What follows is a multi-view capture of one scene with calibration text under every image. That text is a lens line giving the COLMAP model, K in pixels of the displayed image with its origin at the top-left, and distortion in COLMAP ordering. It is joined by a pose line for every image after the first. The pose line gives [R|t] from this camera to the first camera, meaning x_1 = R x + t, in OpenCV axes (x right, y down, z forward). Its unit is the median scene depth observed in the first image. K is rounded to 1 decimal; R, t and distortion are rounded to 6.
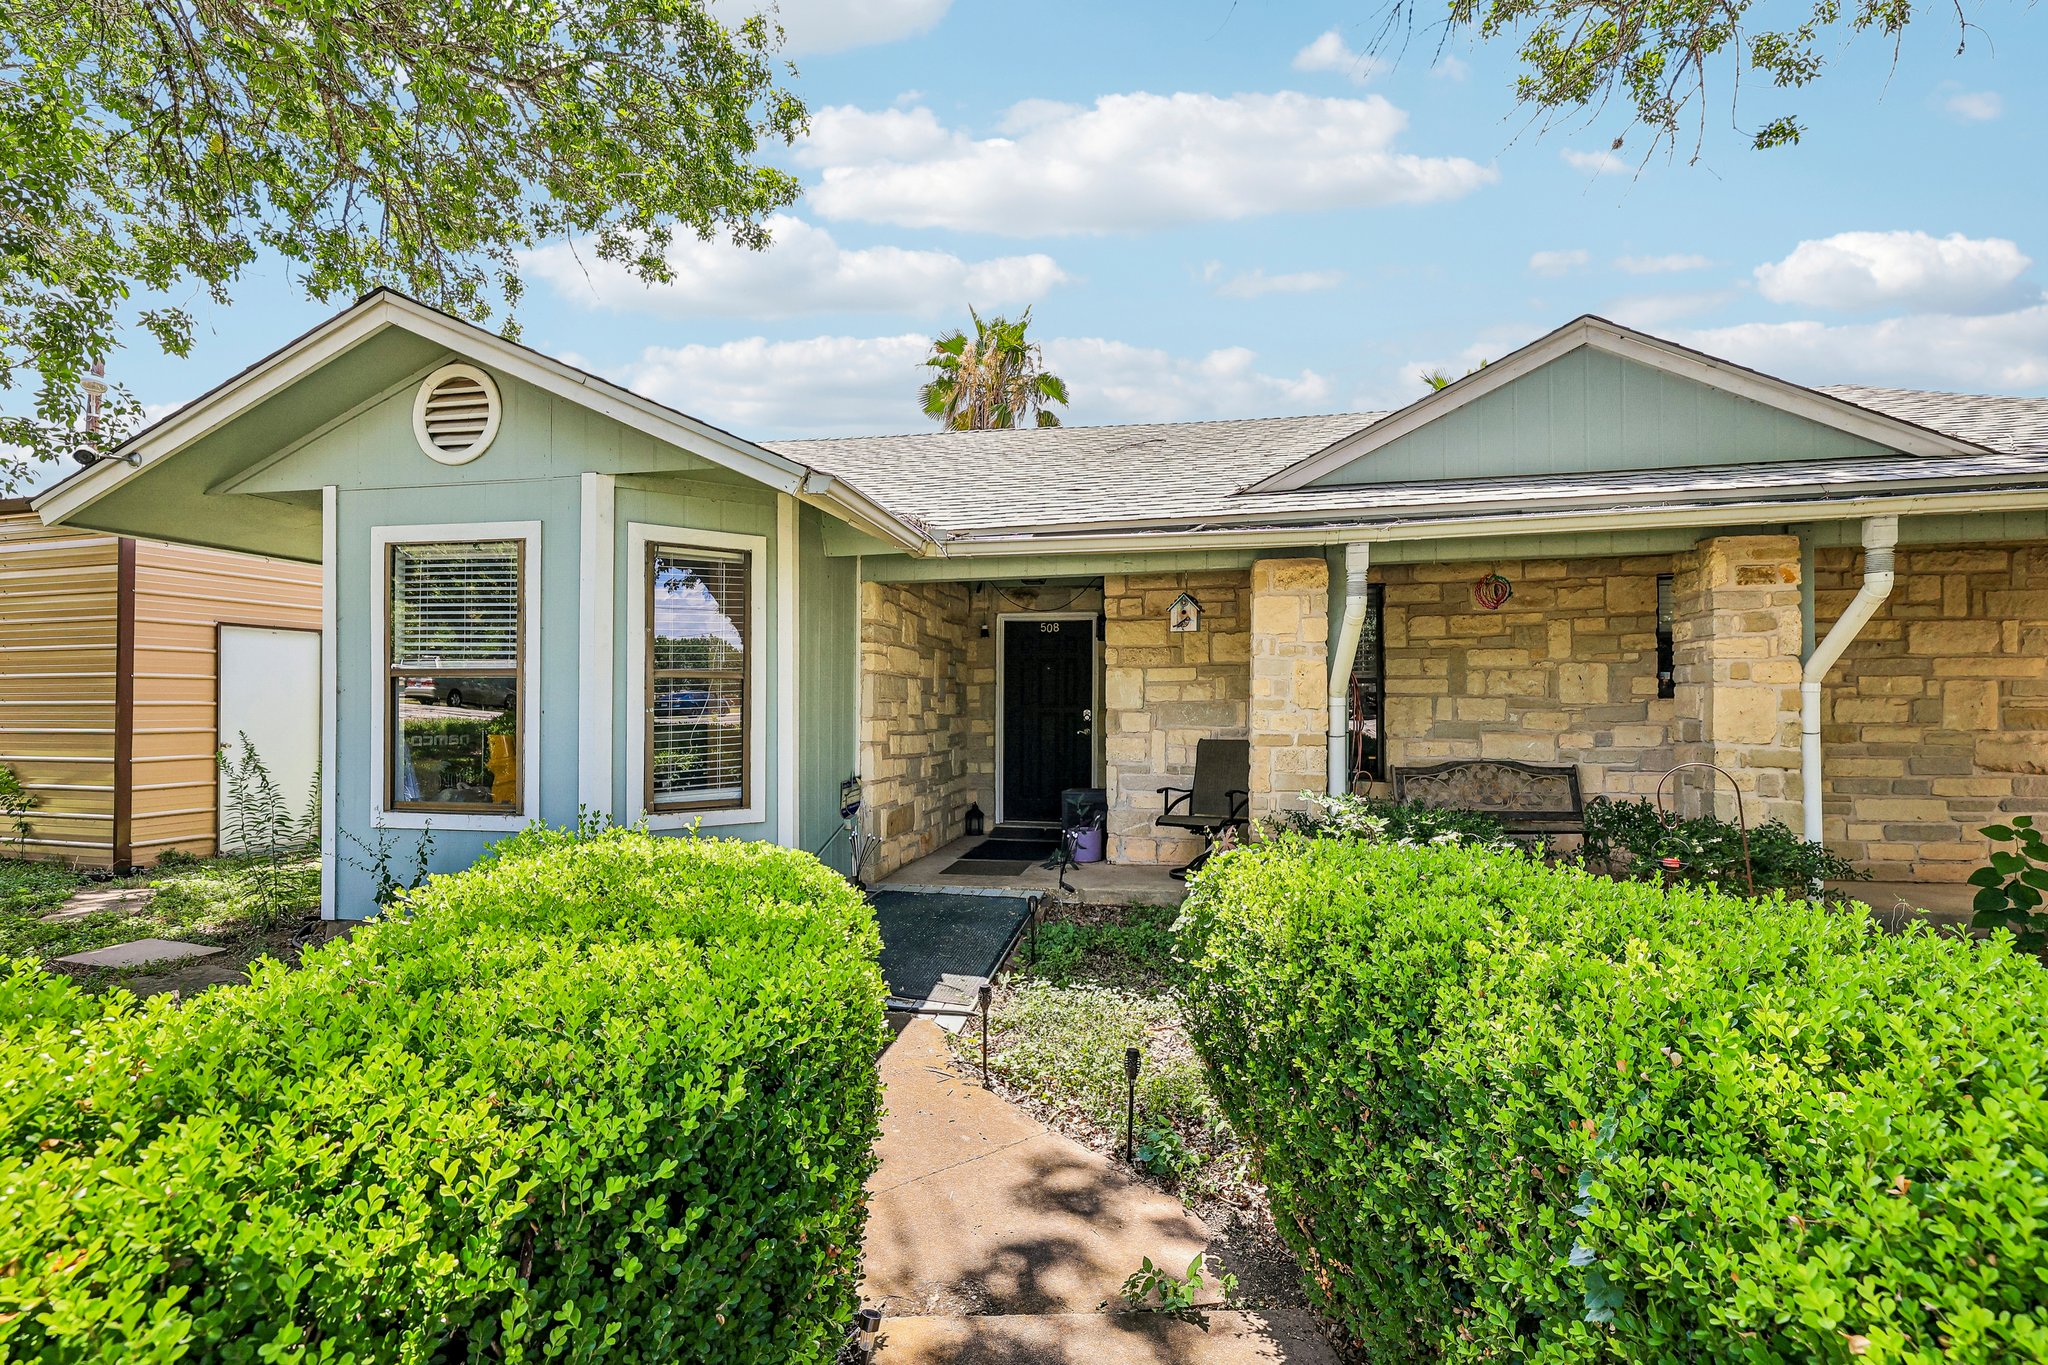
lens RADIAL K [[911.4, 0, 1024.0], [0, 911.4, 682.5], [0, 0, 1]] dist [0.004392, 0.000521]
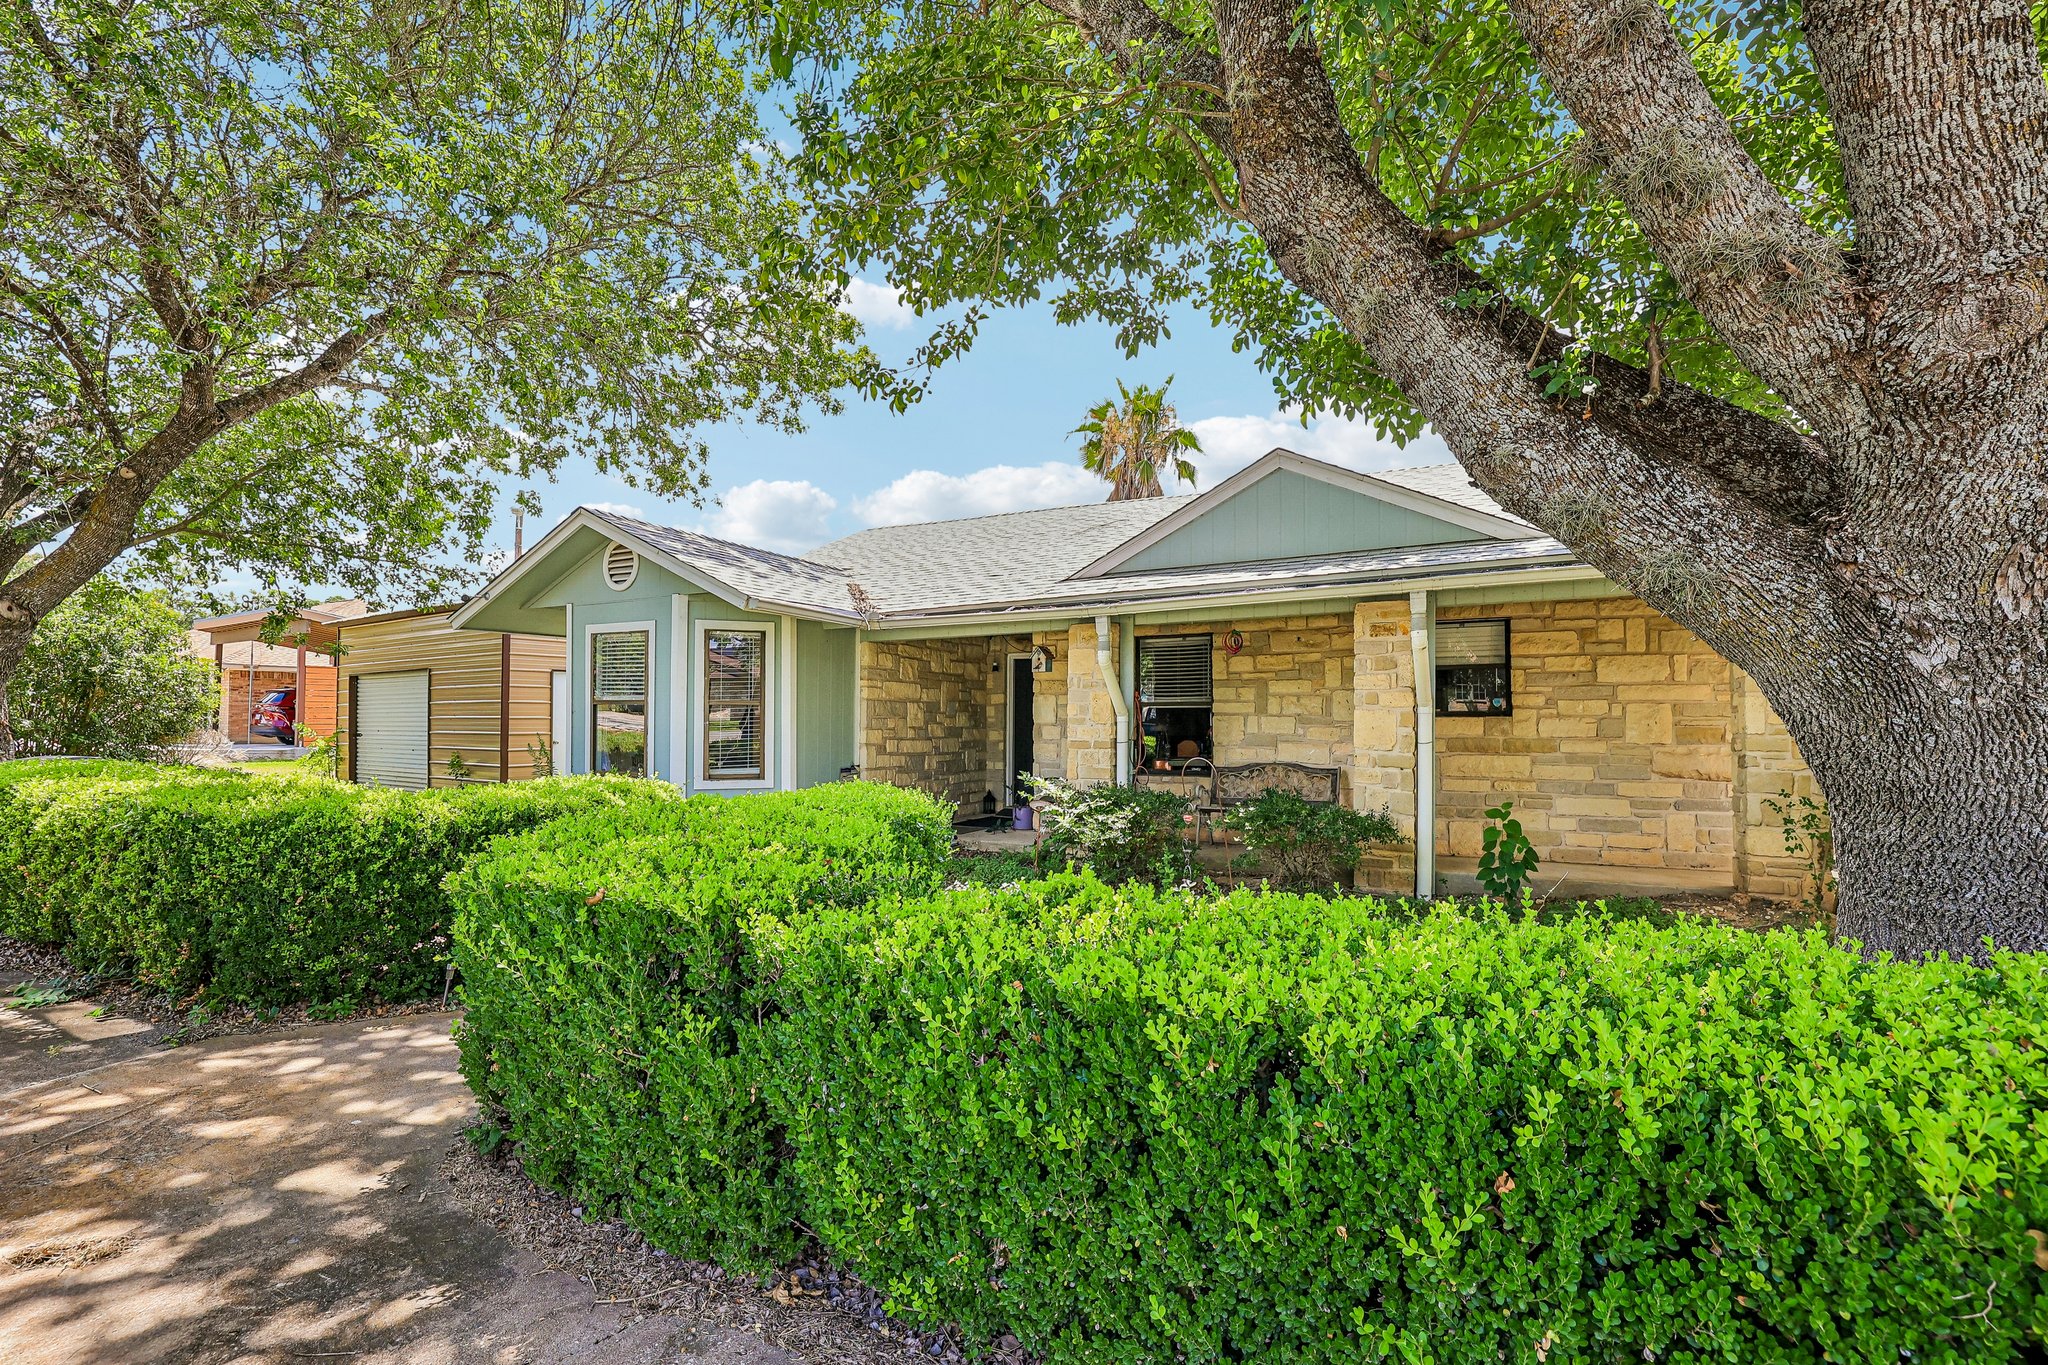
lens RADIAL K [[889.2, 0, 1024.1], [0, 889.2, 695.5], [0, 0, 1]] dist [-0.000888, 0.000000]
pose [[0.952349, -0.004740, -0.304974, 0.497488], [0.004488, 0.999989, -0.001528, -0.012486], [0.304978, 0.000086, 0.952360, -0.333653]]
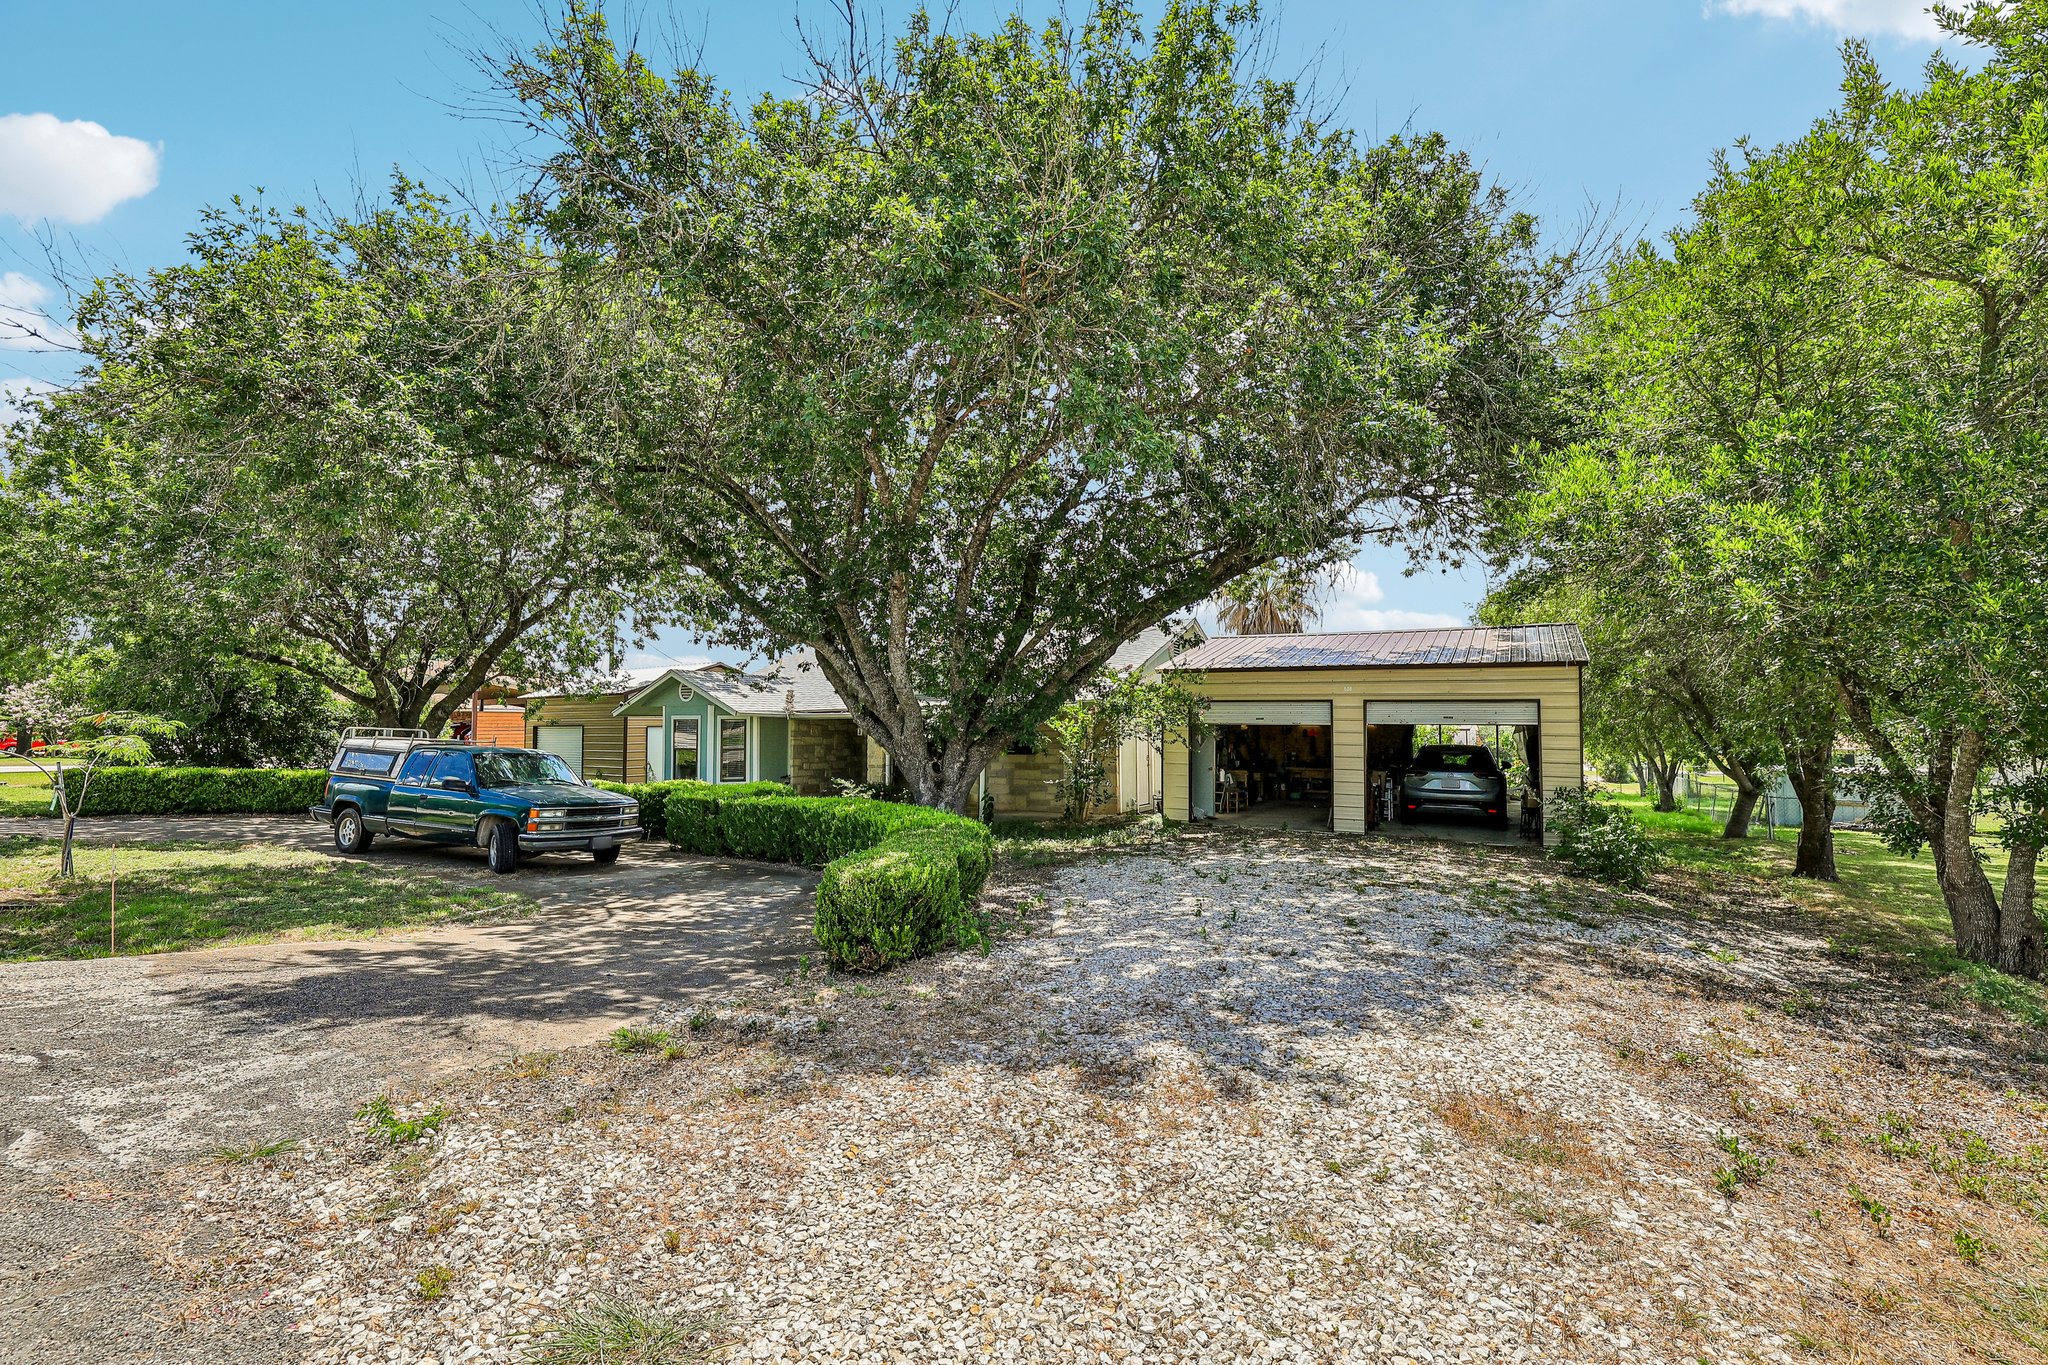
lens RADIAL K [[889.2, 0, 1024.1], [0, 889.2, 695.5], [0, 0, 1]] dist [-0.000888, 0.000000]
pose [[0.941433, -0.010524, -0.337035, 1.633321], [0.007404, 0.999917, -0.010541, -0.145495], [0.337118, 0.007428, 0.941433, -1.721857]]
